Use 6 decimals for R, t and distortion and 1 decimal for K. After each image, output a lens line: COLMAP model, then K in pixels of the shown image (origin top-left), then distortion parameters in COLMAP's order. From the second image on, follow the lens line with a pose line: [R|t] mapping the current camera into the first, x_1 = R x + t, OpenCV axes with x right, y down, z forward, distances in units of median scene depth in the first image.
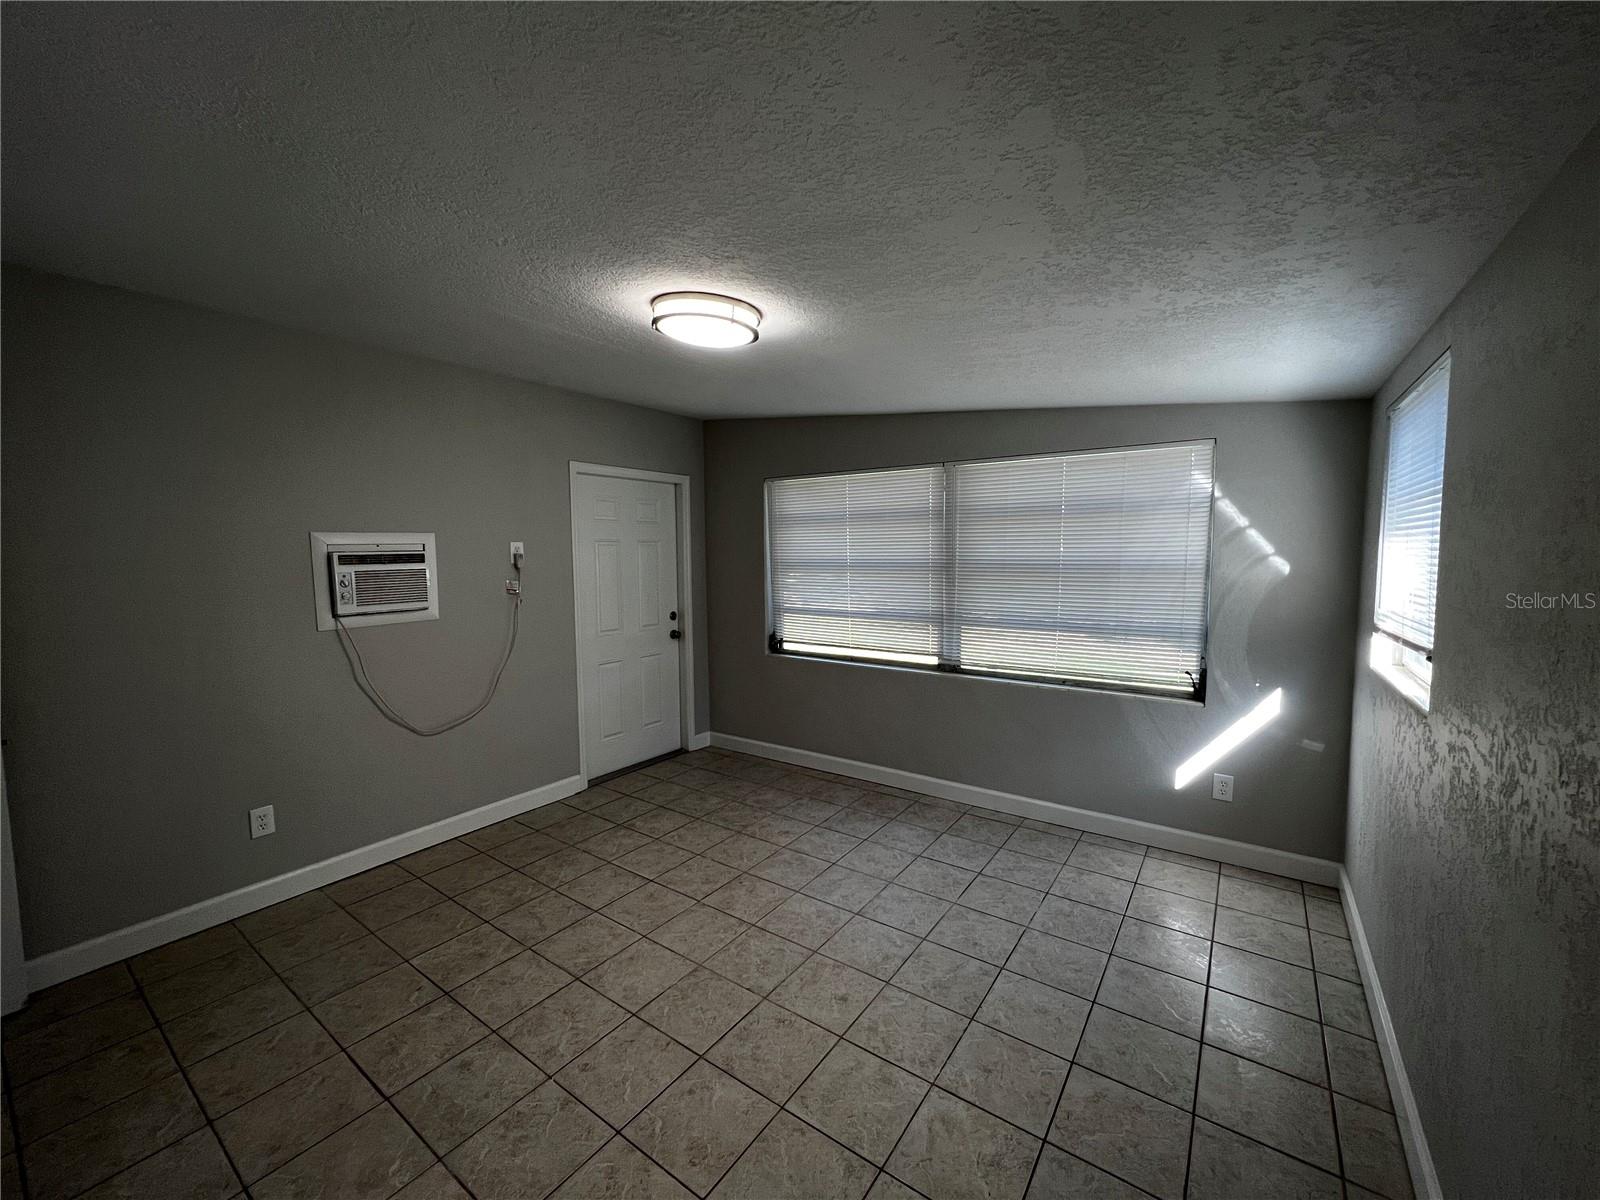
lens RADIAL K [[633.9, 0, 790.7], [0, 633.9, 609.9], [0, 0, 1]] dist [-0.002512, 0.000198]
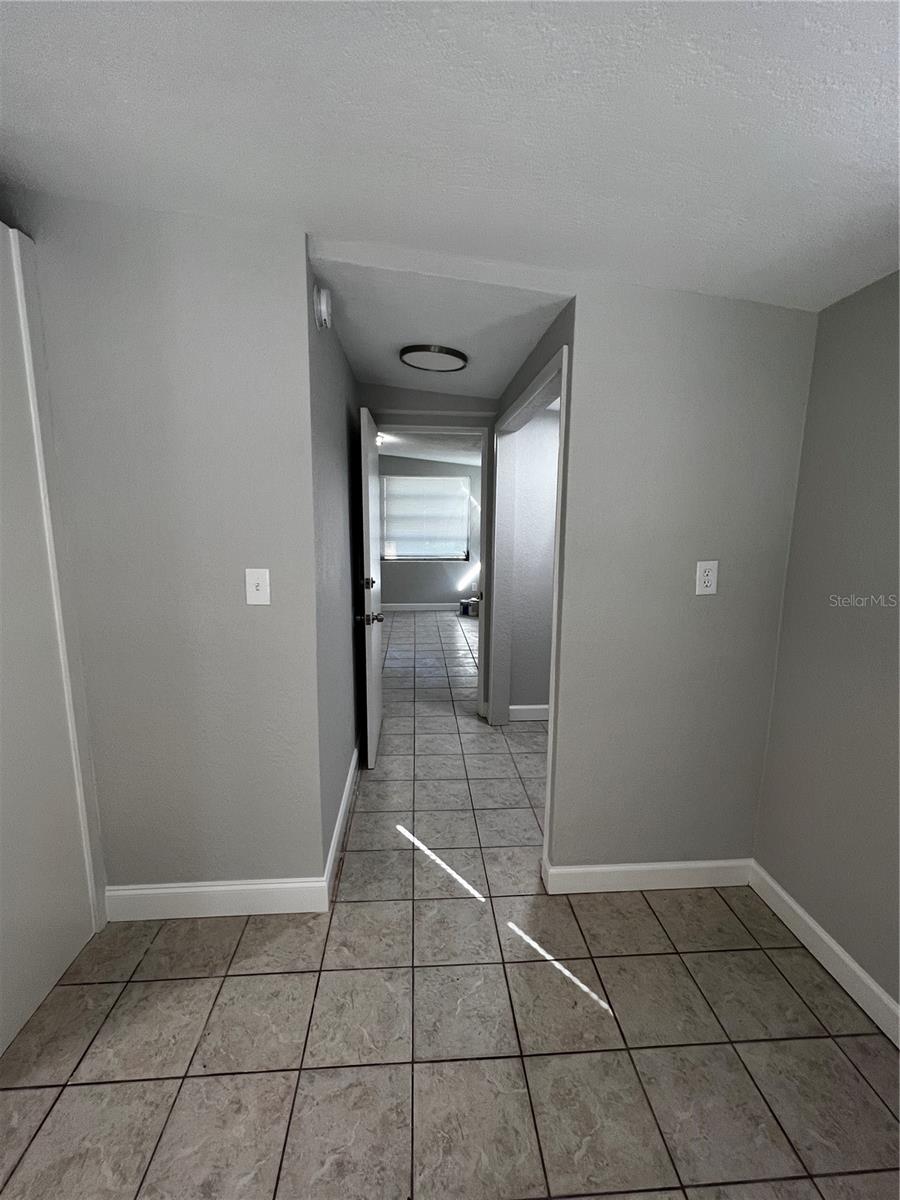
lens RADIAL K [[517.1, 0, 453.1], [0, 517.1, 601.2], [0, 0, 1]] dist [-0.001640, 0.000239]
pose [[0.756869, -0.087850, 0.647635, -1.098488], [0.036728, 0.995076, 0.092057, 0.103549], [-0.652534, -0.045889, 0.756369, -0.918821]]
